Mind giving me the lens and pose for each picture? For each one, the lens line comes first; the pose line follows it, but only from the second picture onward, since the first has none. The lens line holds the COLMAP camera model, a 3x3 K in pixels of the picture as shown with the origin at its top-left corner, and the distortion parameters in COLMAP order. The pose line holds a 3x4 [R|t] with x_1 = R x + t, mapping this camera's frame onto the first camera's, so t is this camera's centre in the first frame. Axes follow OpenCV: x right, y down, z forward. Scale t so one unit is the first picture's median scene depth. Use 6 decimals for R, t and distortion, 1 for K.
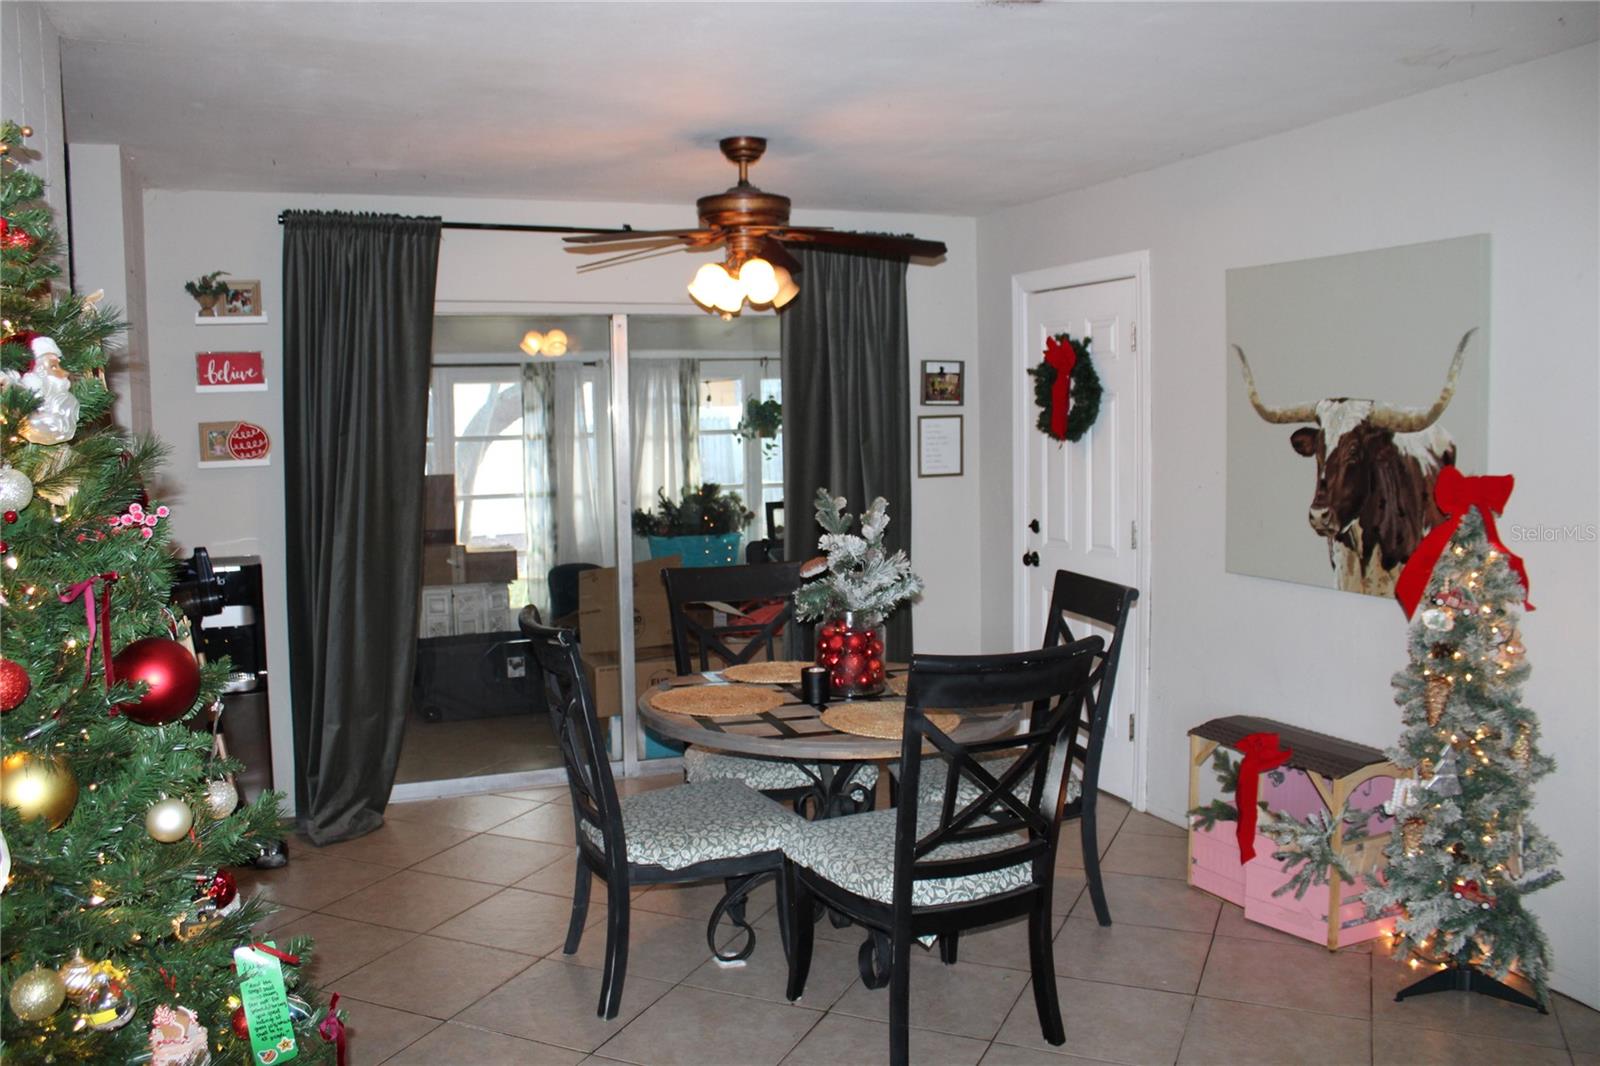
lens RADIAL K [[1371.5, 0, 785.5], [0, 1371.5, 510.6], [0, 0, 1]] dist [-0.127177, 0.136392]
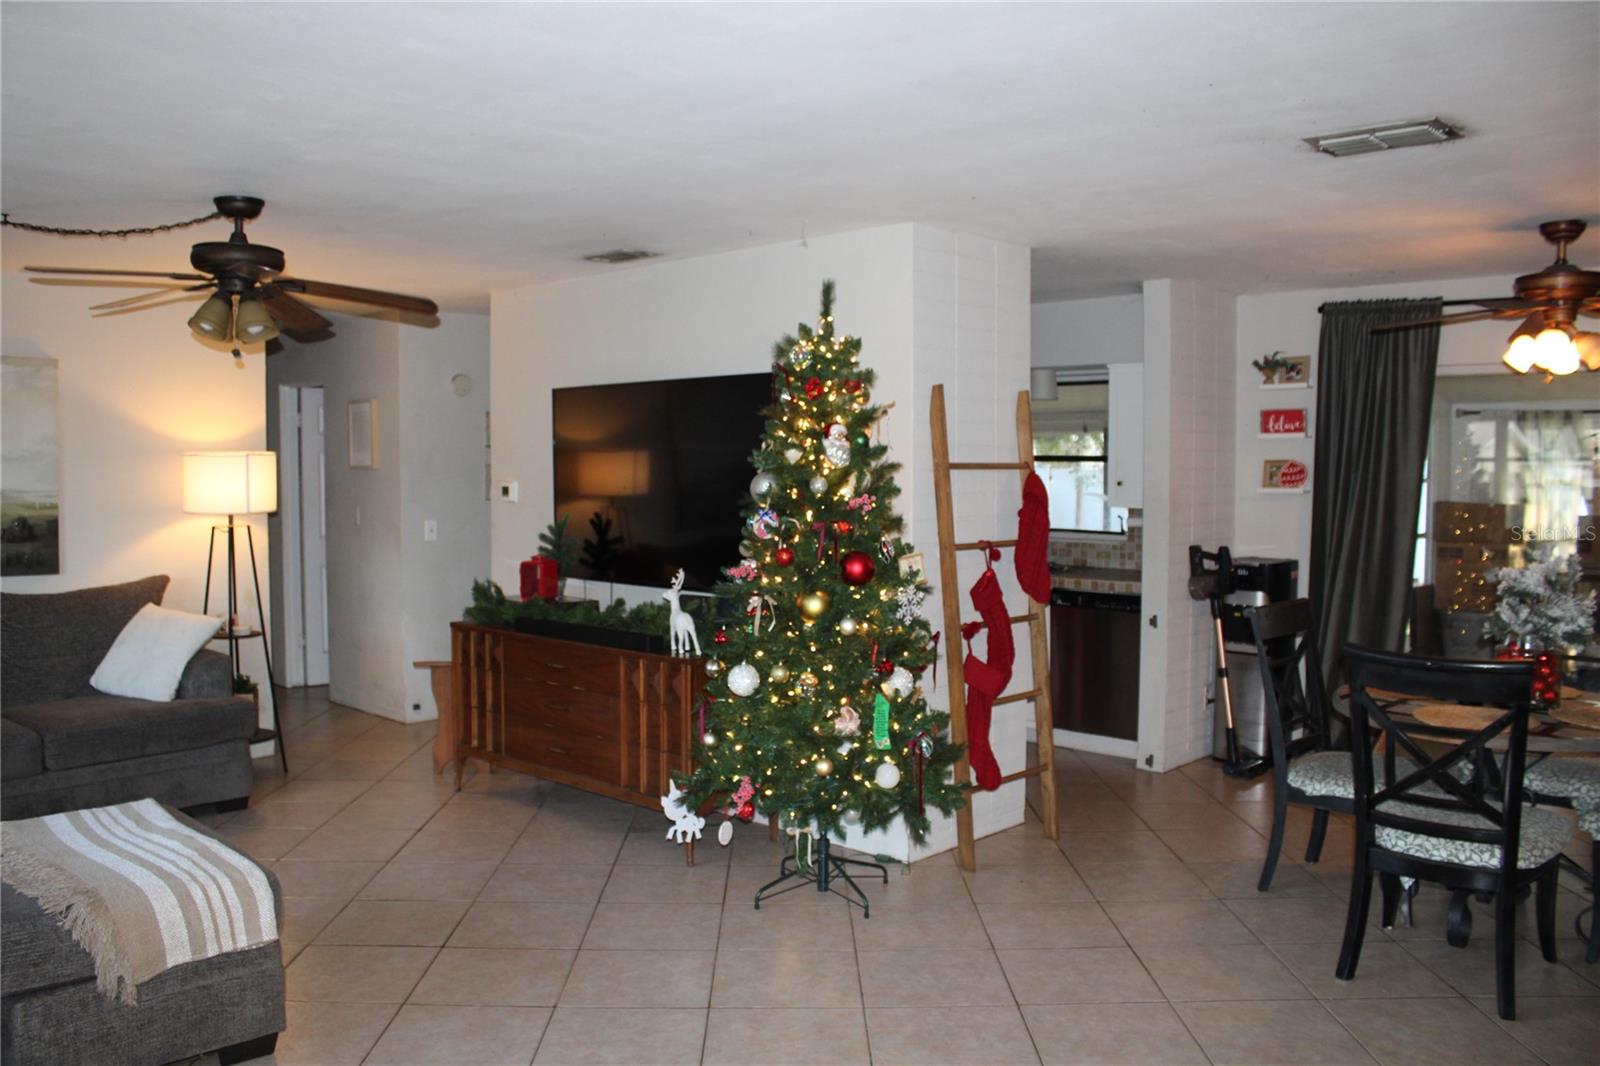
lens RADIAL K [[1371.5, 0, 800.8], [0, 1371.5, 517.5], [0, 0, 1]] dist [-0.127177, 0.136392]
pose [[0.438927, 0.058380, -0.896624, 0.749796], [-0.076372, 0.996700, 0.027509, -0.009927], [0.895271, 0.056403, 0.441938, -0.053988]]
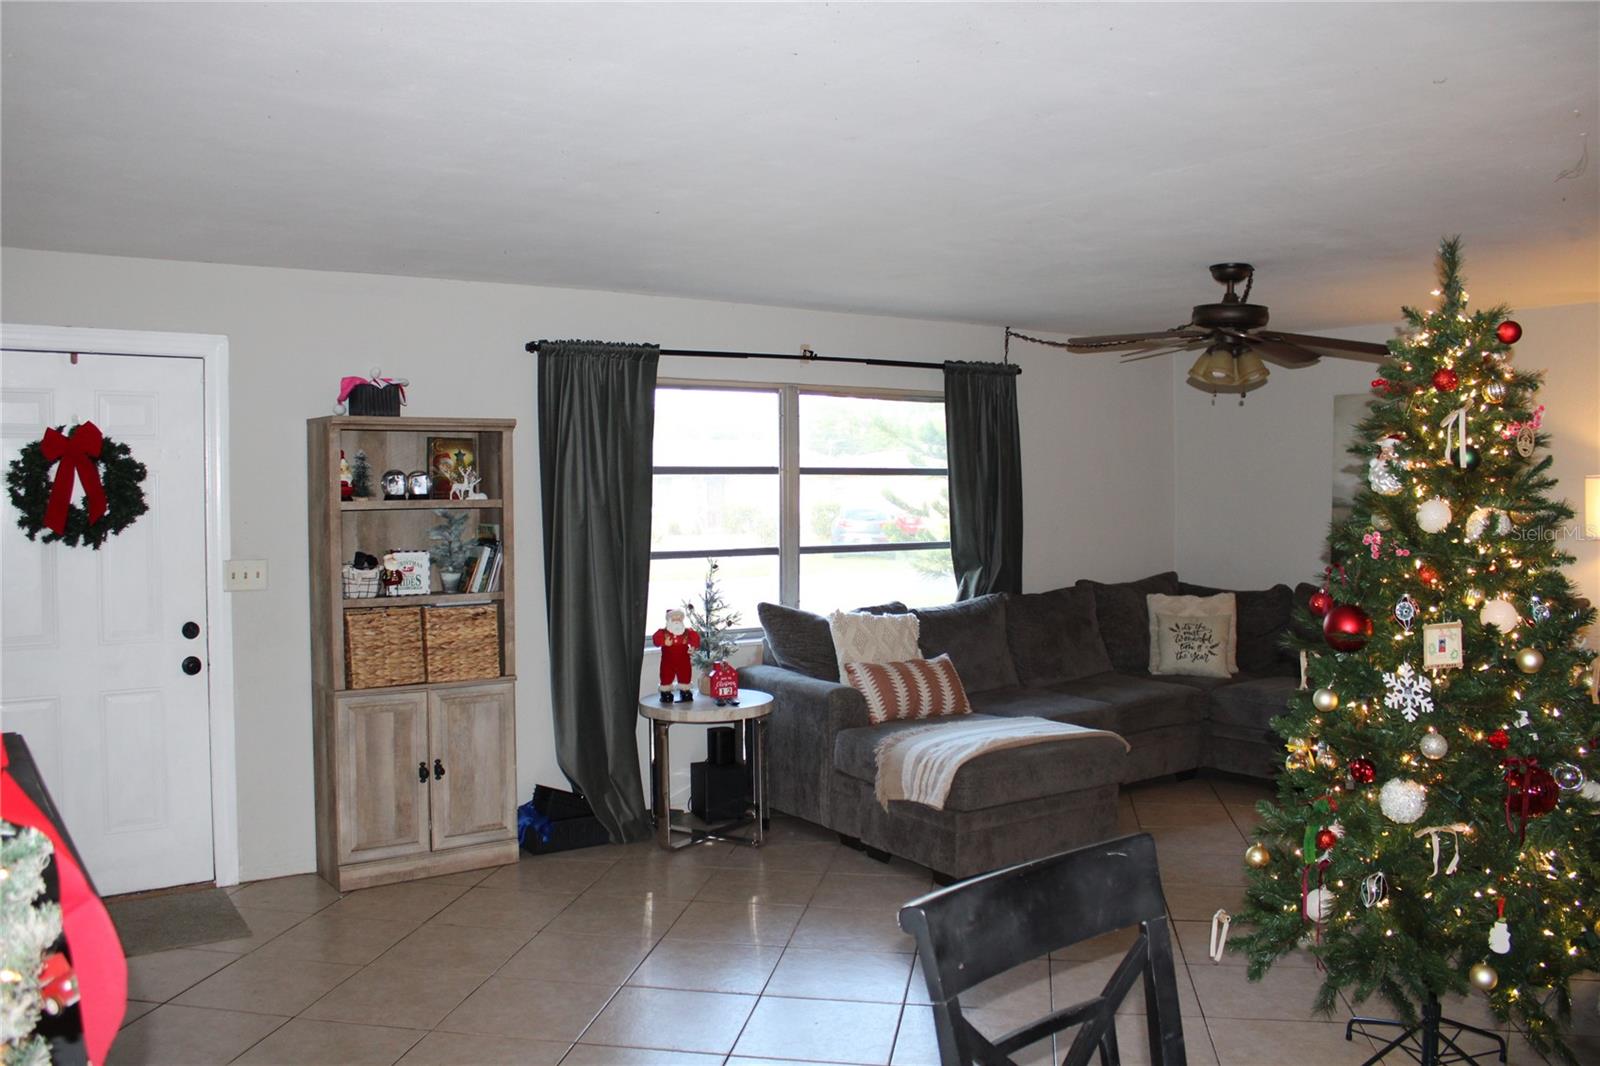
lens RADIAL K [[1371.5, 0, 796.1], [0, 1371.5, 524.4], [0, 0, 1]] dist [-0.127177, 0.136392]
pose [[-0.963687, 0.027717, -0.265594, 0.330761], [-0.001200, 0.994140, 0.108098, -0.092149], [0.267033, 0.104491, -0.958006, 1.144504]]
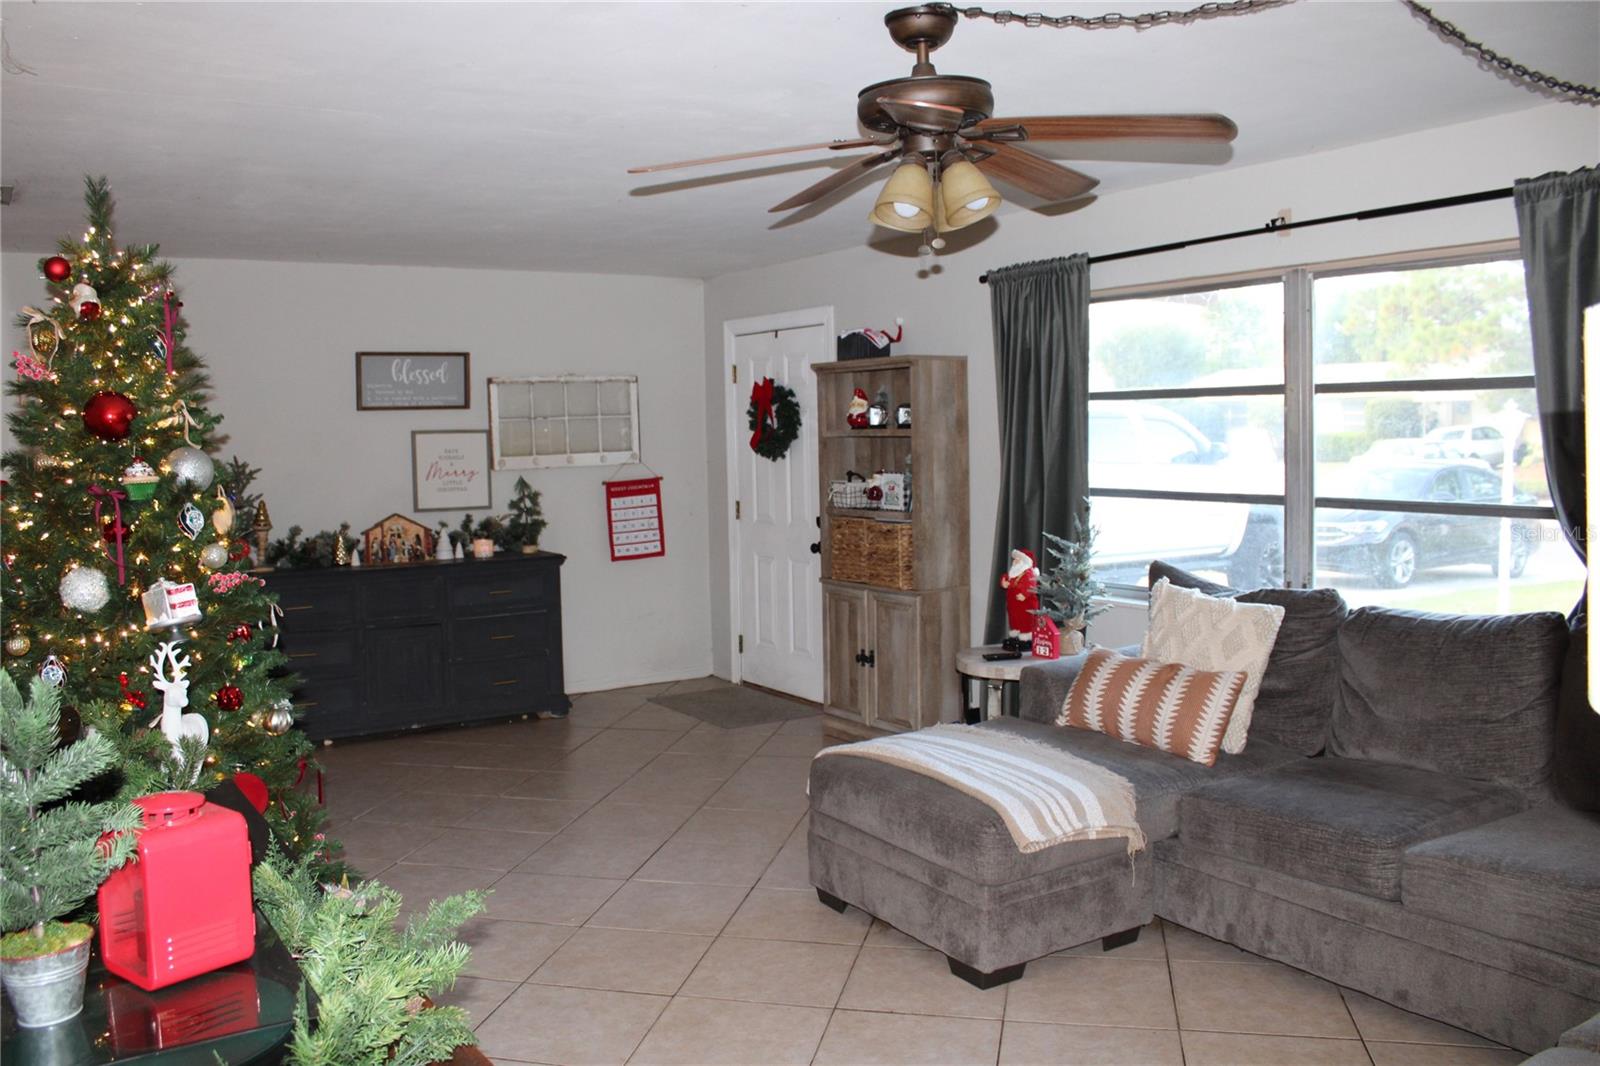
lens RADIAL K [[1371.5, 0, 805.9], [0, 1371.5, 530.0], [0, 0, 1]] dist [-0.127177, 0.136392]
pose [[-0.209501, -0.053876, 0.976323, -1.121282], [0.099351, 0.992141, 0.076068, 0.009995], [-0.972748, 0.112935, -0.202502, 0.230020]]
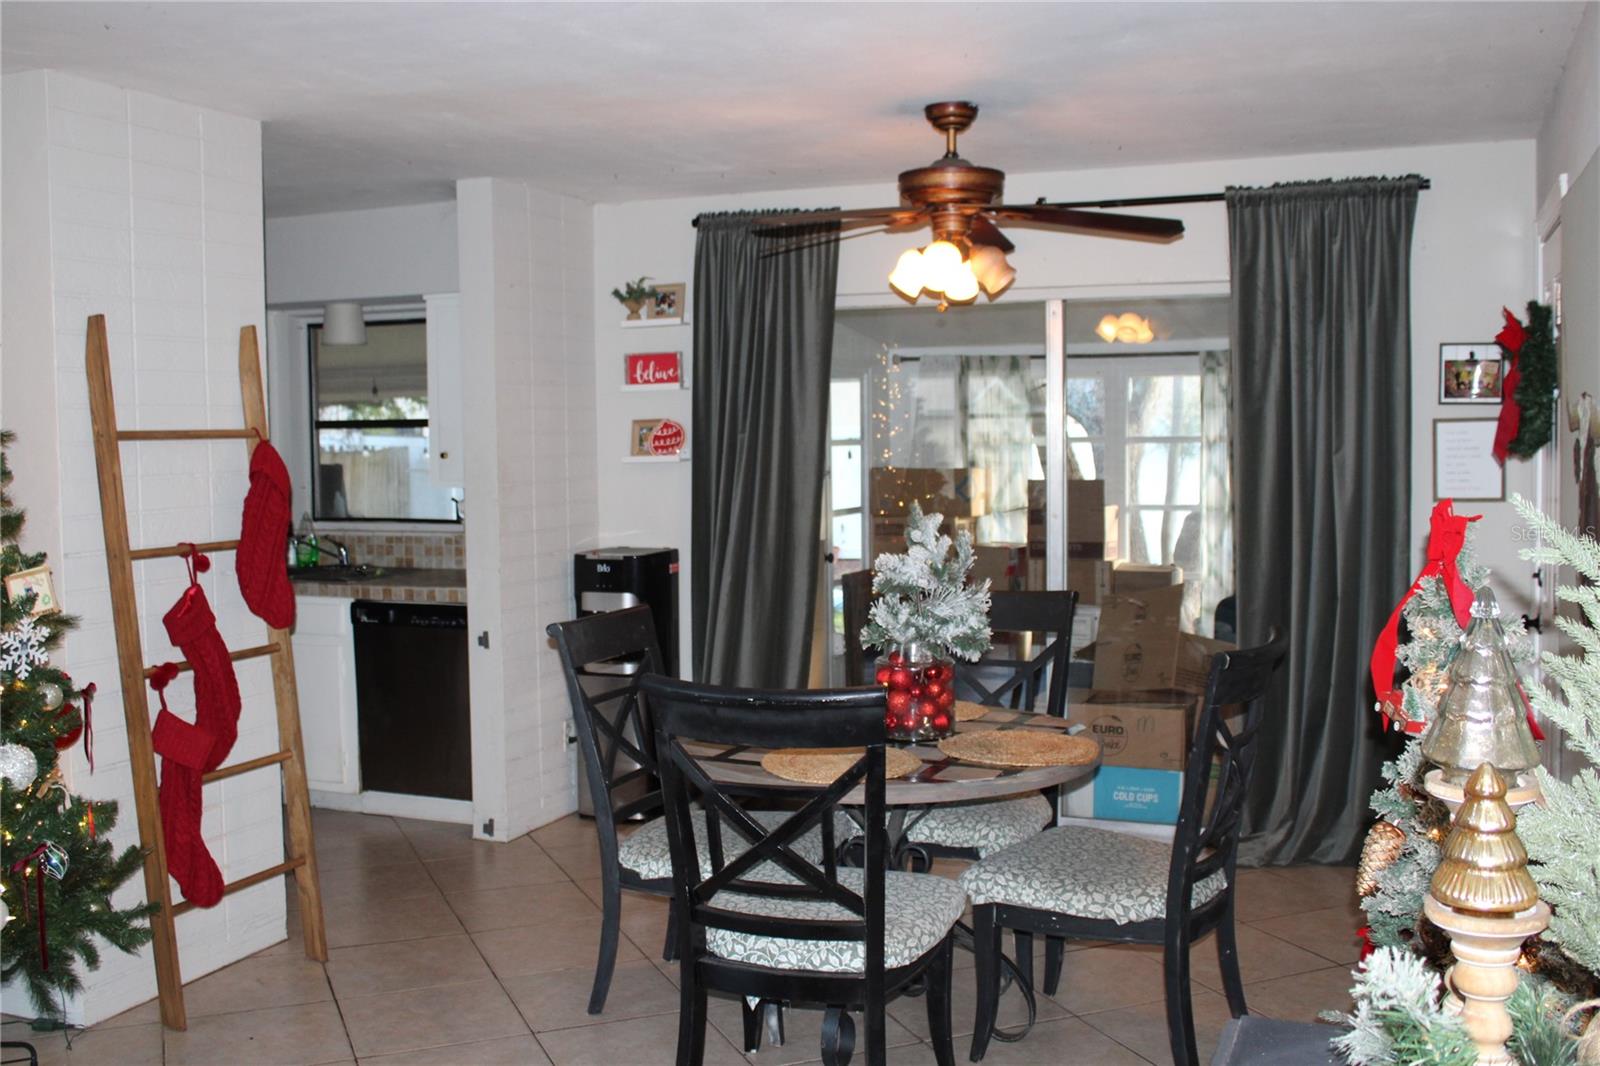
lens RADIAL K [[1654.5, 0, 774.7], [0, 1654.5, 499.4], [0, 0, 1]] dist [-0.078046, 0.000000]
pose [[0.719614, 0.039564, -0.693246, 0.678997], [-0.049468, 0.998760, 0.005650, -0.018898], [0.692610, 0.030227, 0.720678, 0.168434]]
